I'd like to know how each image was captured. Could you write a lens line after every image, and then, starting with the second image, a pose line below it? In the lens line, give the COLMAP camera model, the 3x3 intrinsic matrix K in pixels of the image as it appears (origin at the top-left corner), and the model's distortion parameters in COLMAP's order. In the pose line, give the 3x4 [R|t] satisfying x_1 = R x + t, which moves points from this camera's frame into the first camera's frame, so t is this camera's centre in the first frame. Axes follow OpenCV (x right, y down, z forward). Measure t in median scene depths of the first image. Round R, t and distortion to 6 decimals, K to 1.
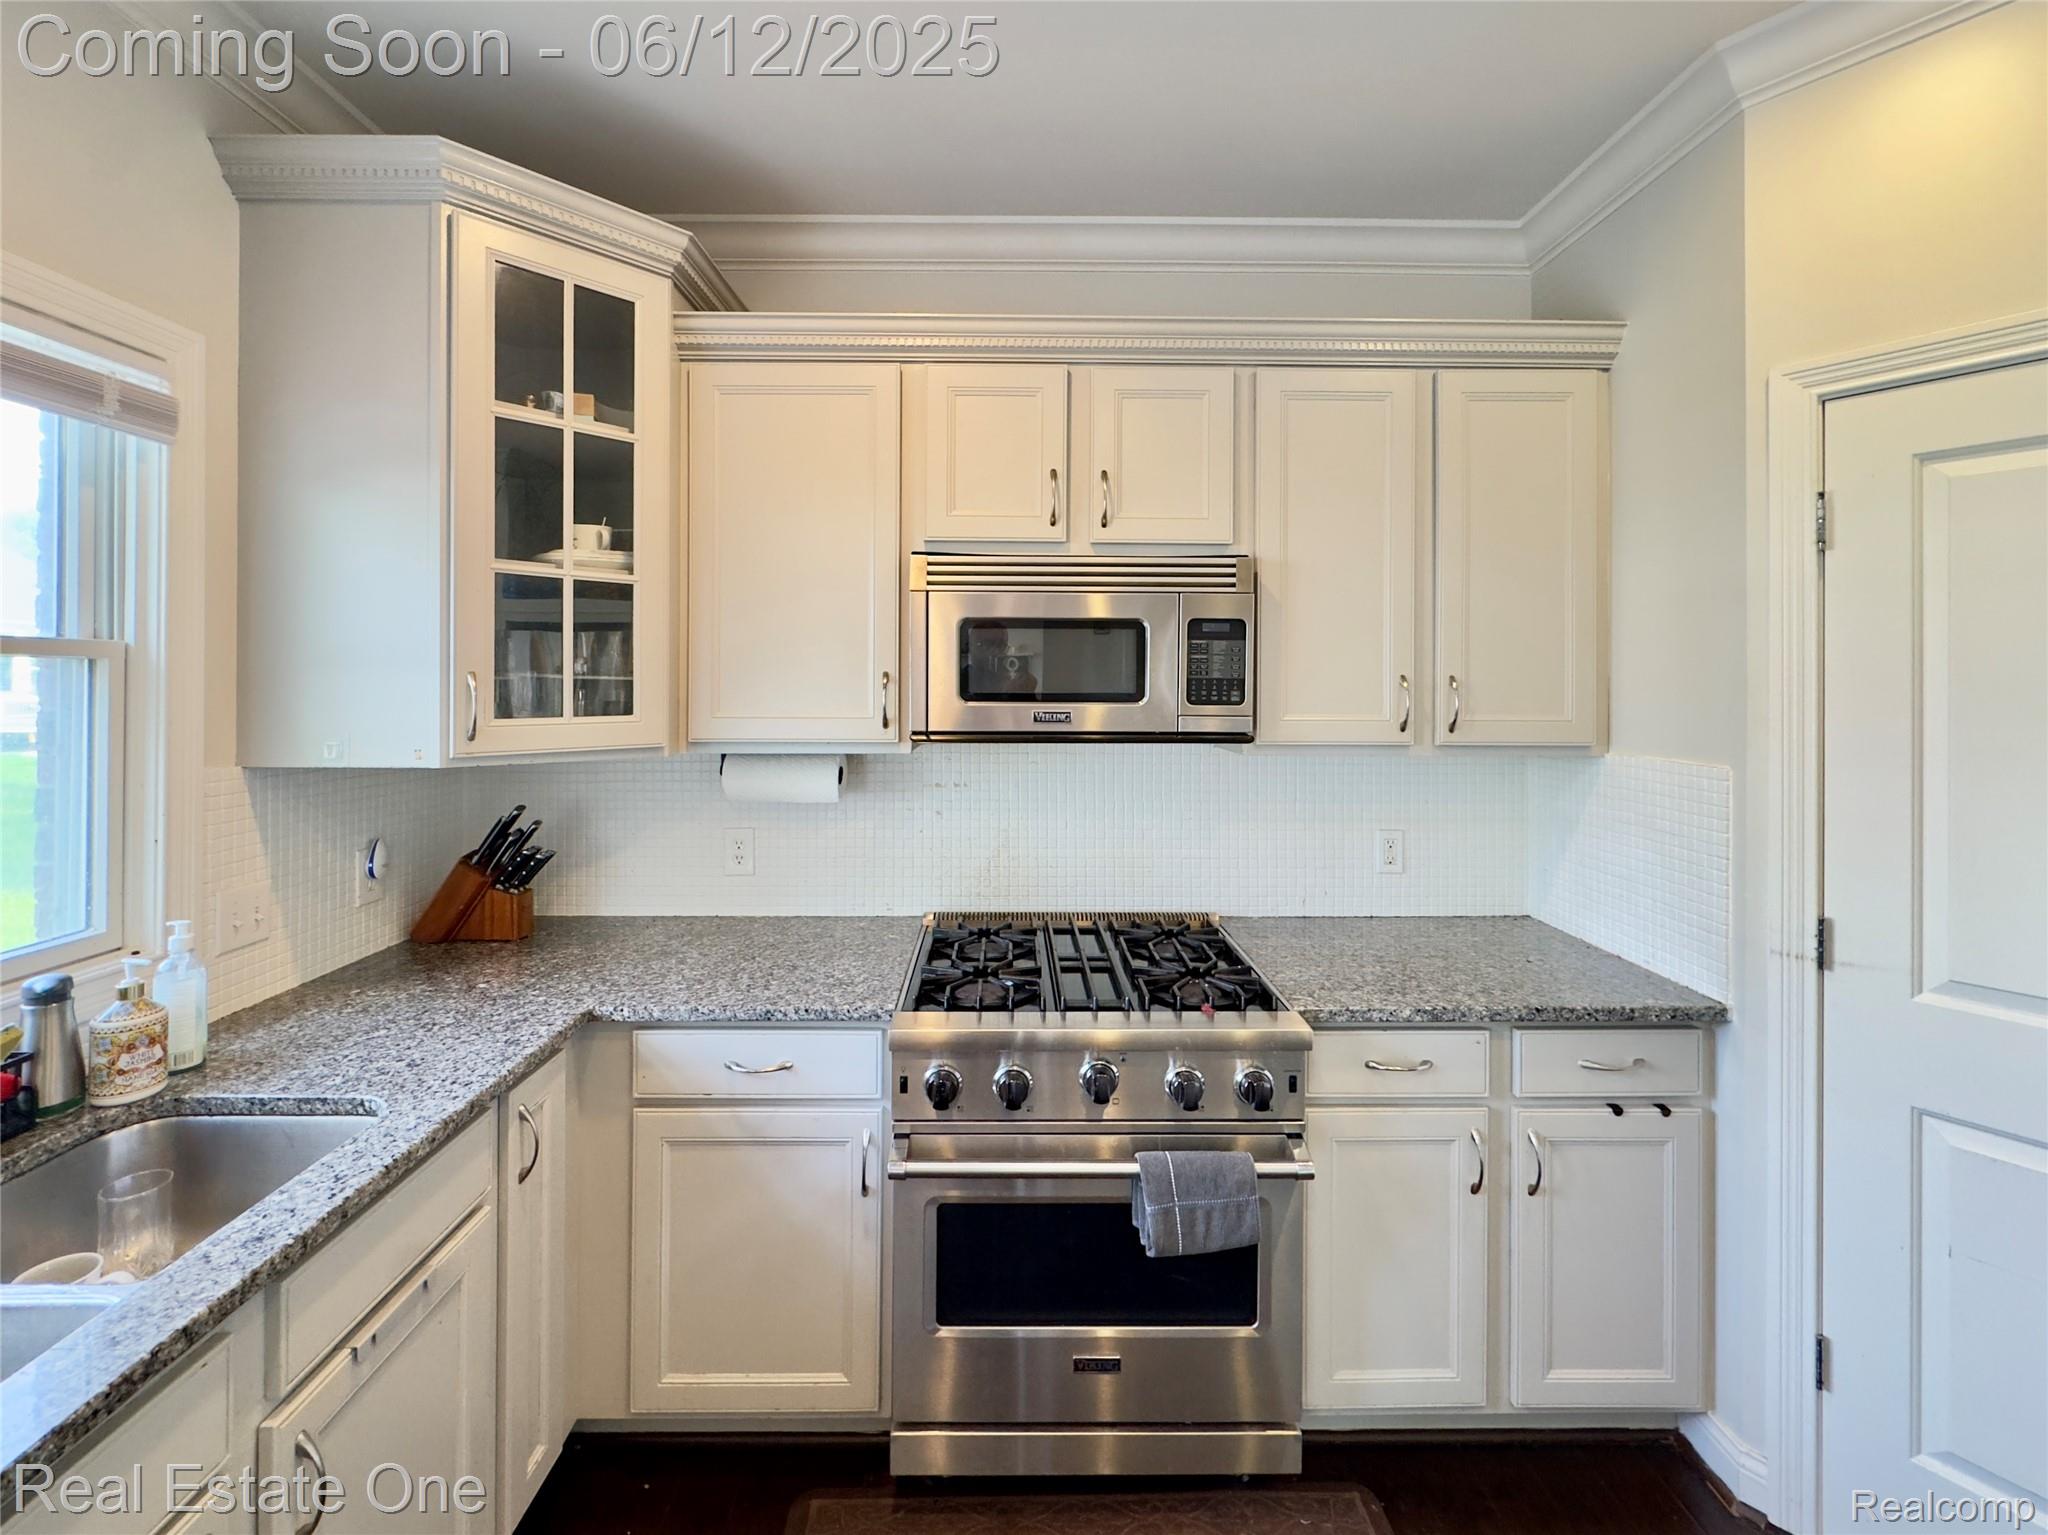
lens RADIAL K [[817.6, 0, 1037.1], [0, 817.6, 685.8], [0, 0, 1]] dist [-0.005384, -0.000081]
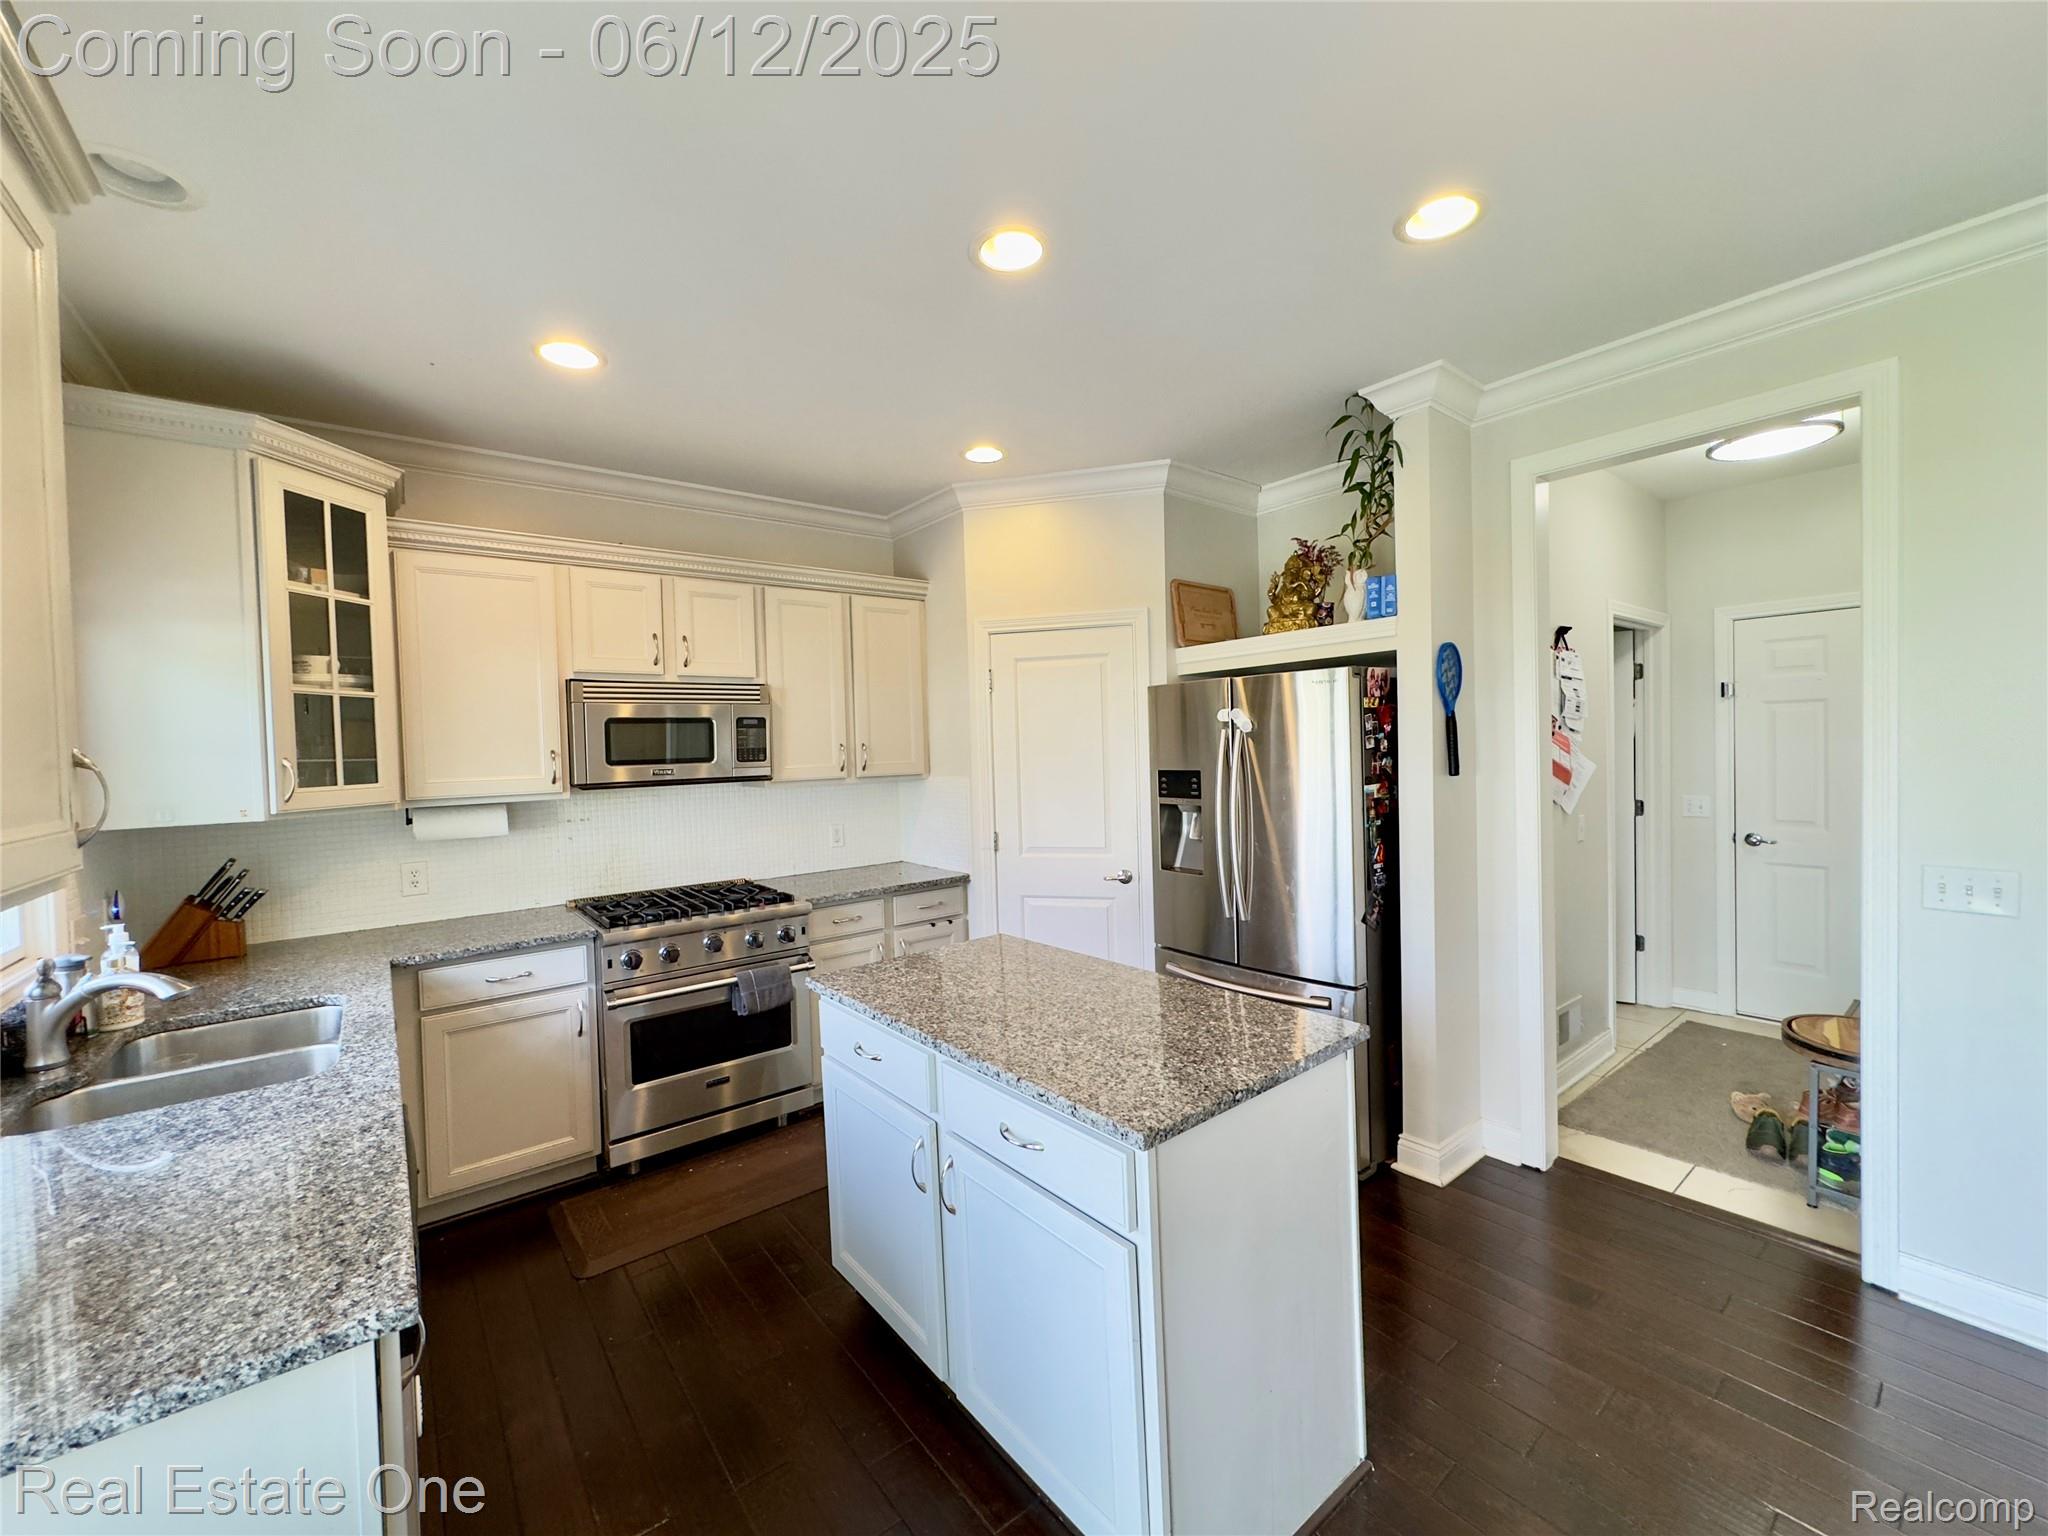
lens RADIAL K [[817.6, 0, 1027.3], [0, 817.6, 766.0], [0, 0, 1]] dist [-0.005384, -0.000081]
pose [[0.791210, -0.042119, 0.610092, -0.475758], [0.032579, 0.999112, 0.026724, 0.002951], [-0.610676, -0.001268, 0.791880, -0.992277]]
